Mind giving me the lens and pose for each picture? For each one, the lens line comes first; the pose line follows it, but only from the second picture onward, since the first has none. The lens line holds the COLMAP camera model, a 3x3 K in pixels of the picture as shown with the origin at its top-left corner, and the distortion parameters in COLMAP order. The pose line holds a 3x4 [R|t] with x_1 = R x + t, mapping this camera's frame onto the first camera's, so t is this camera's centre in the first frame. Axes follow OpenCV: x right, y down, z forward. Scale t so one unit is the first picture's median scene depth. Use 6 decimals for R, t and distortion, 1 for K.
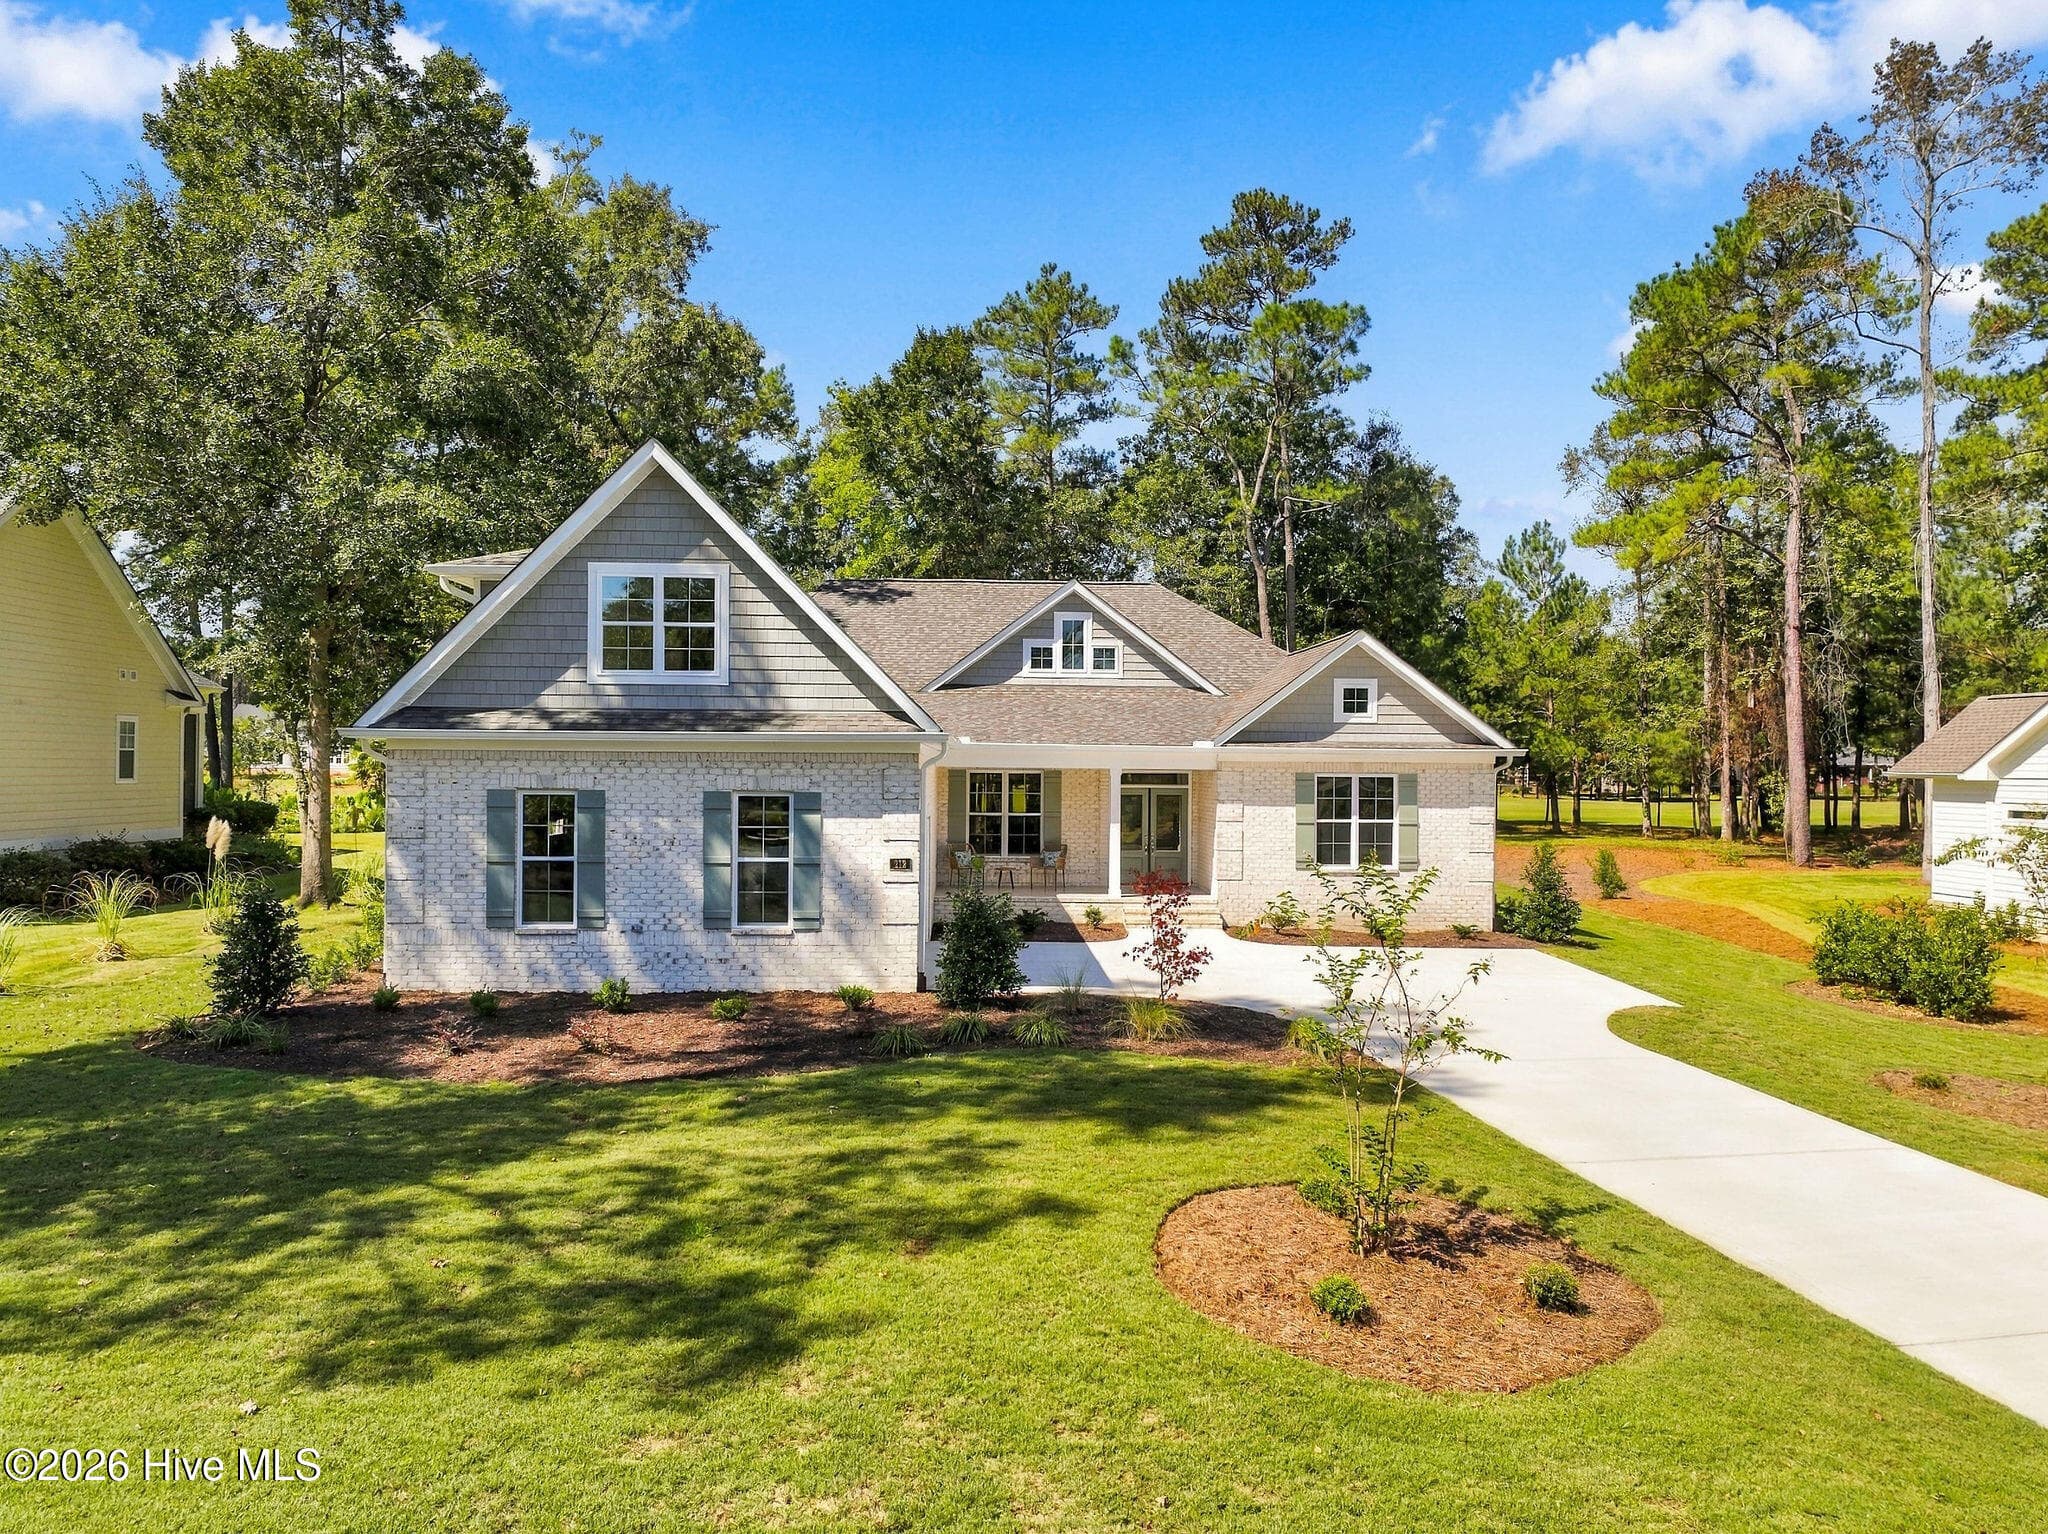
lens RADIAL K [[1442.7, 0, 1024.0], [0, 1442.7, 767.0], [0, 0, 1]] dist [0.007998, -0.001640]
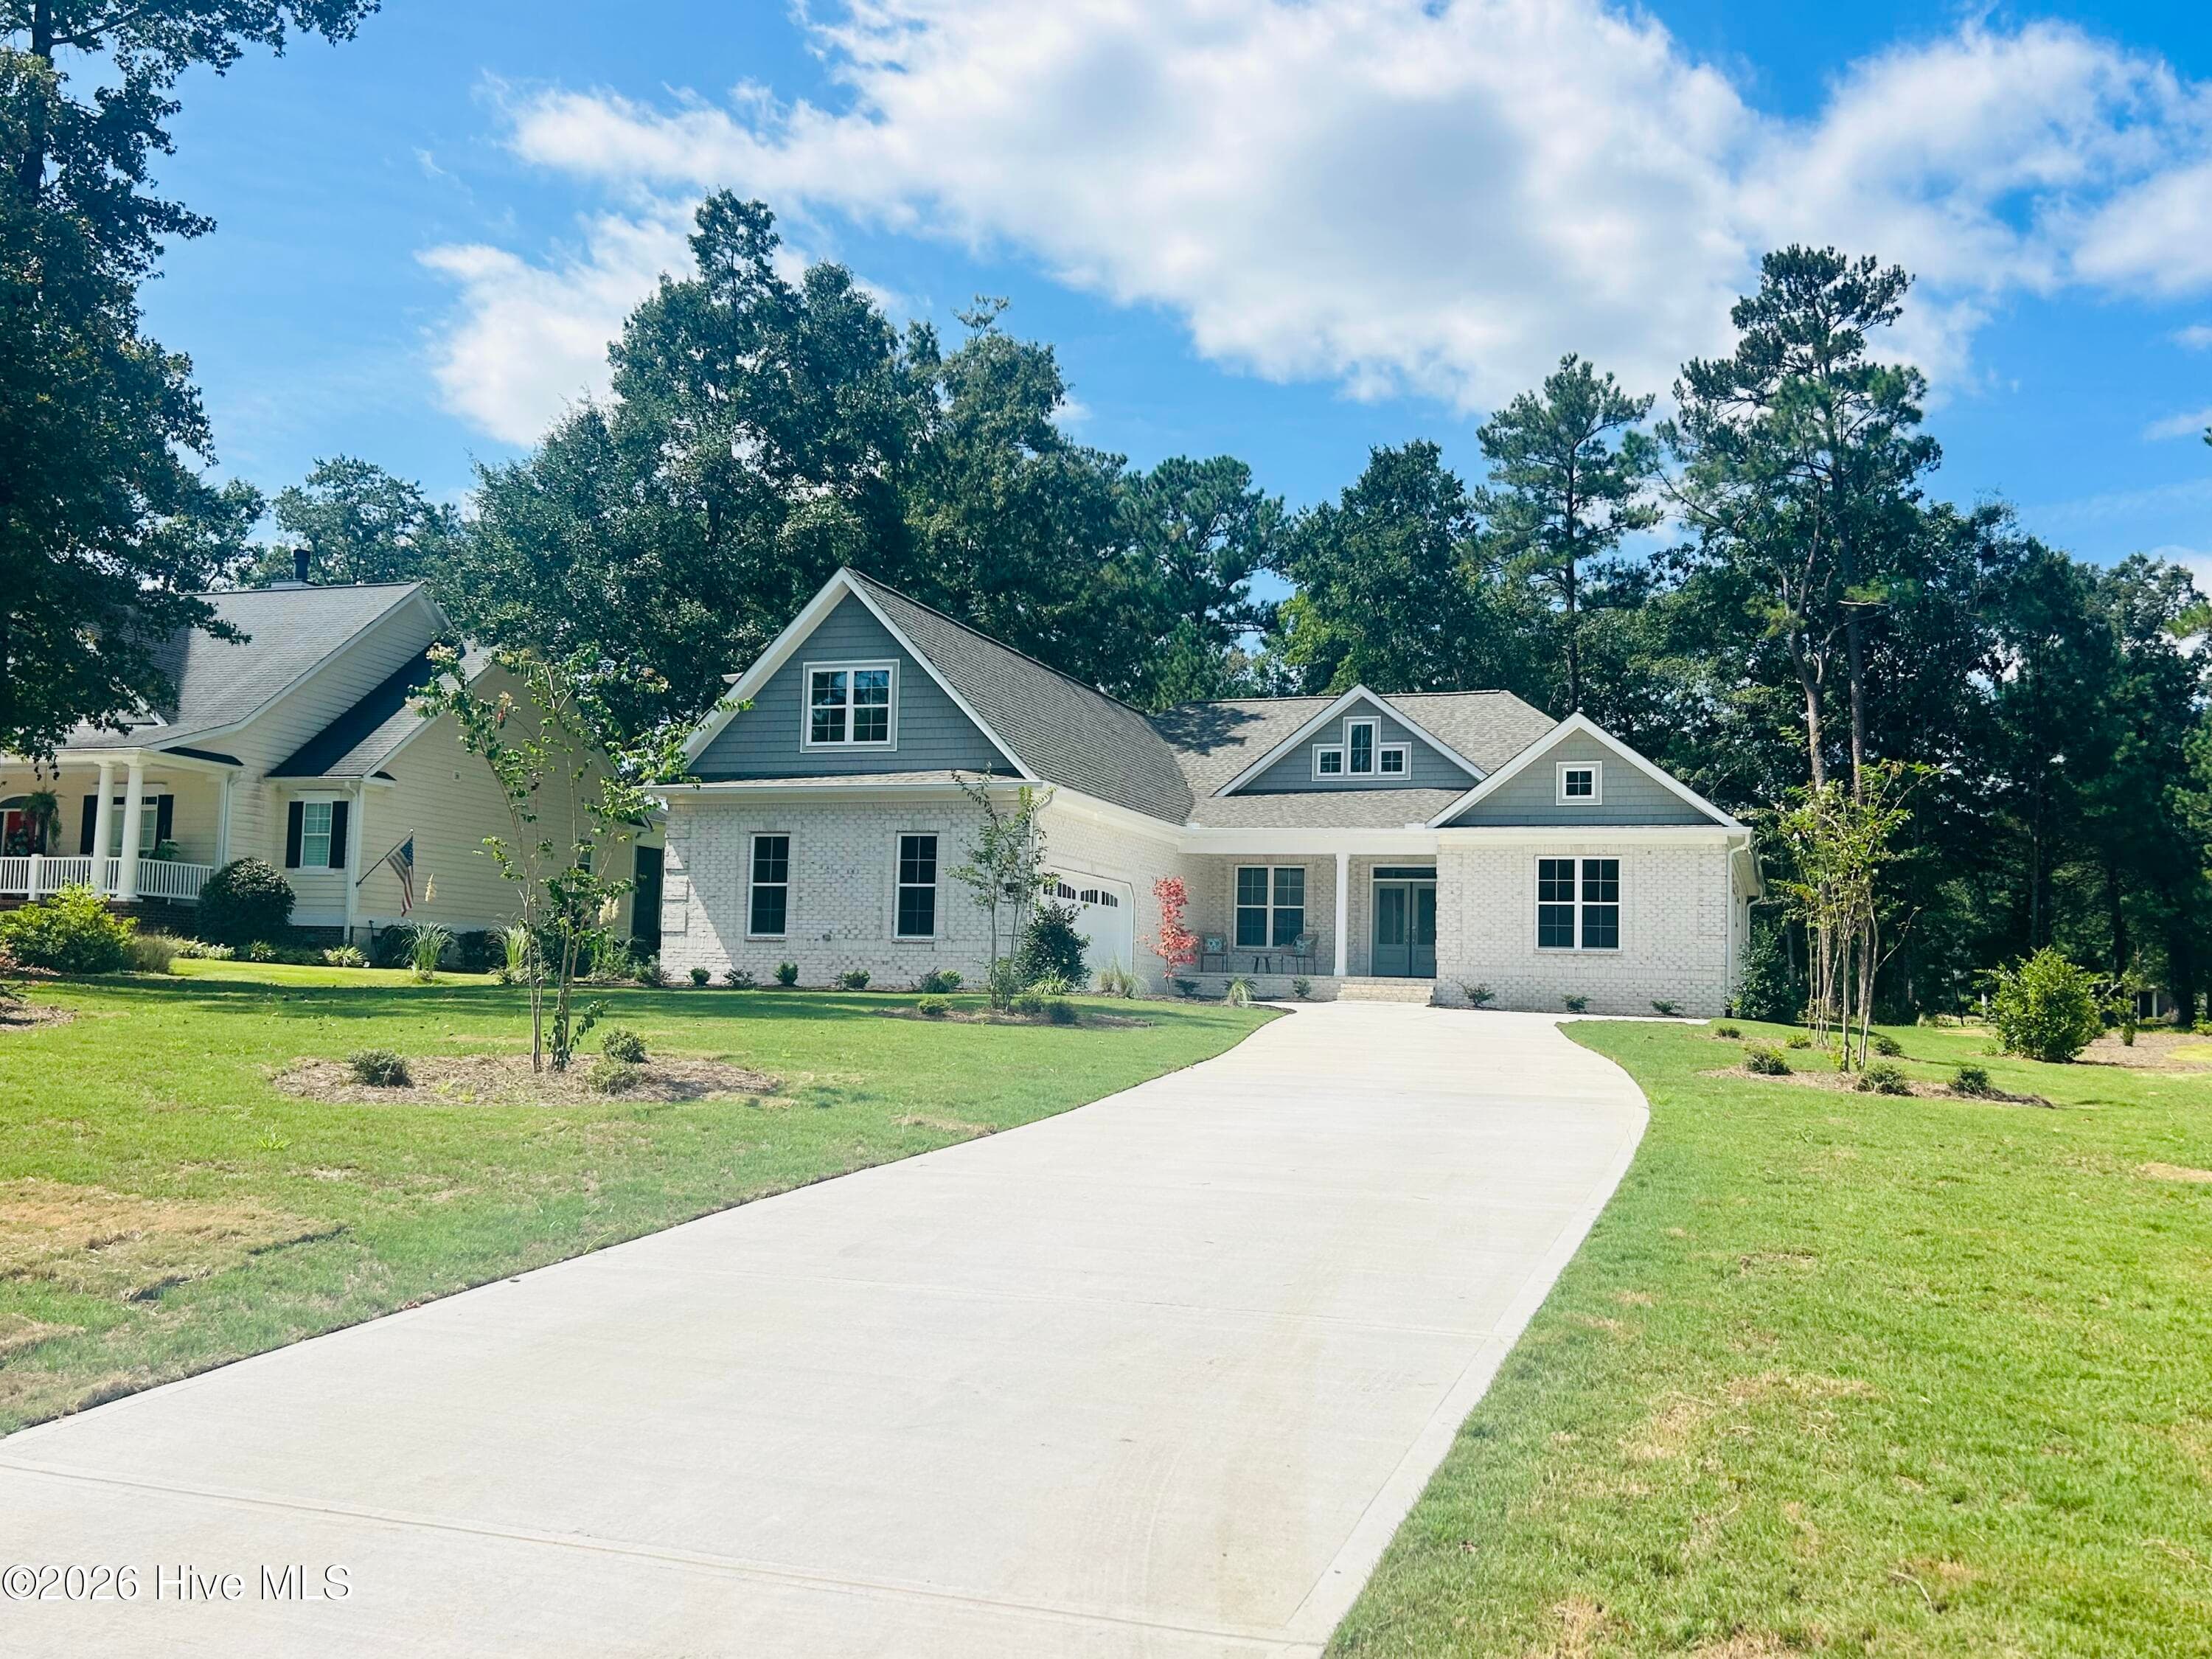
lens RADIAL K [[1923.9, 0, 1105.7], [0, 1923.9, 848.2], [0, 0, 1]] dist [0.096502, -0.172678]
pose [[0.931389, -0.013823, -0.363763, 0.398880], [-0.019079, 0.996052, -0.086701, 0.117800], [0.363526, 0.087692, 0.927448, -0.351329]]
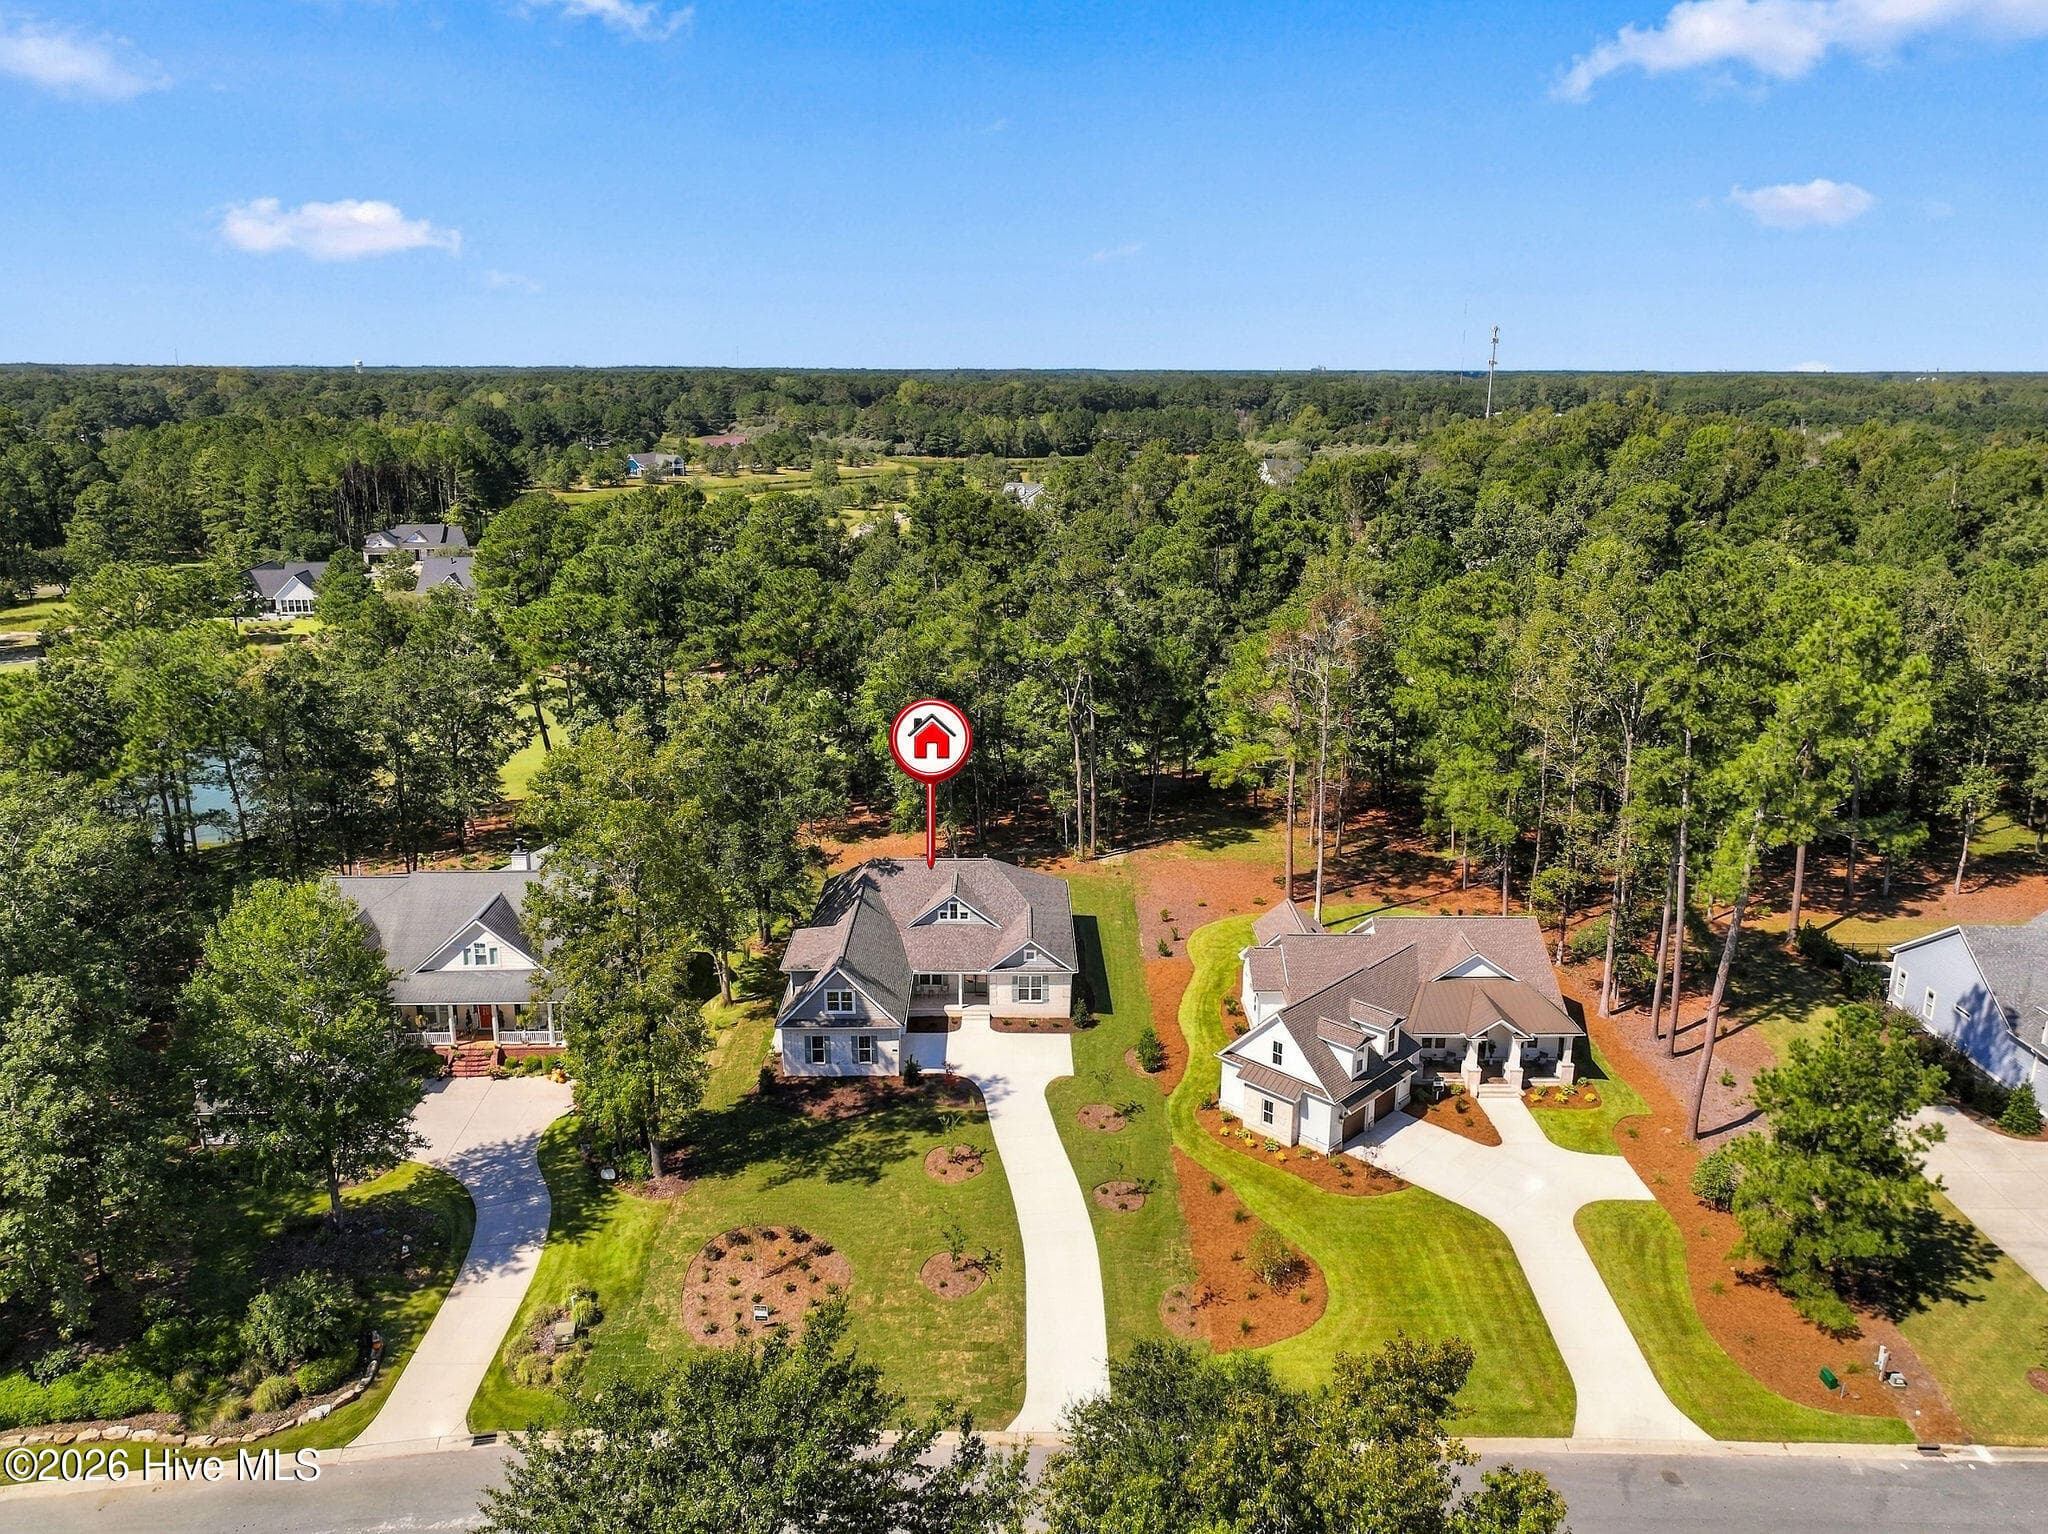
lens RADIAL K [[1442.7, 0, 1024.0], [0, 1442.7, 767.0], [0, 0, 1]] dist [0.007998, -0.001640]
pose [[0.999753, 0.004568, -0.021743, 0.278069], [0.001423, 0.963460, 0.267848, -1.343720], [0.022172, -0.267812, 0.963216, -2.093444]]
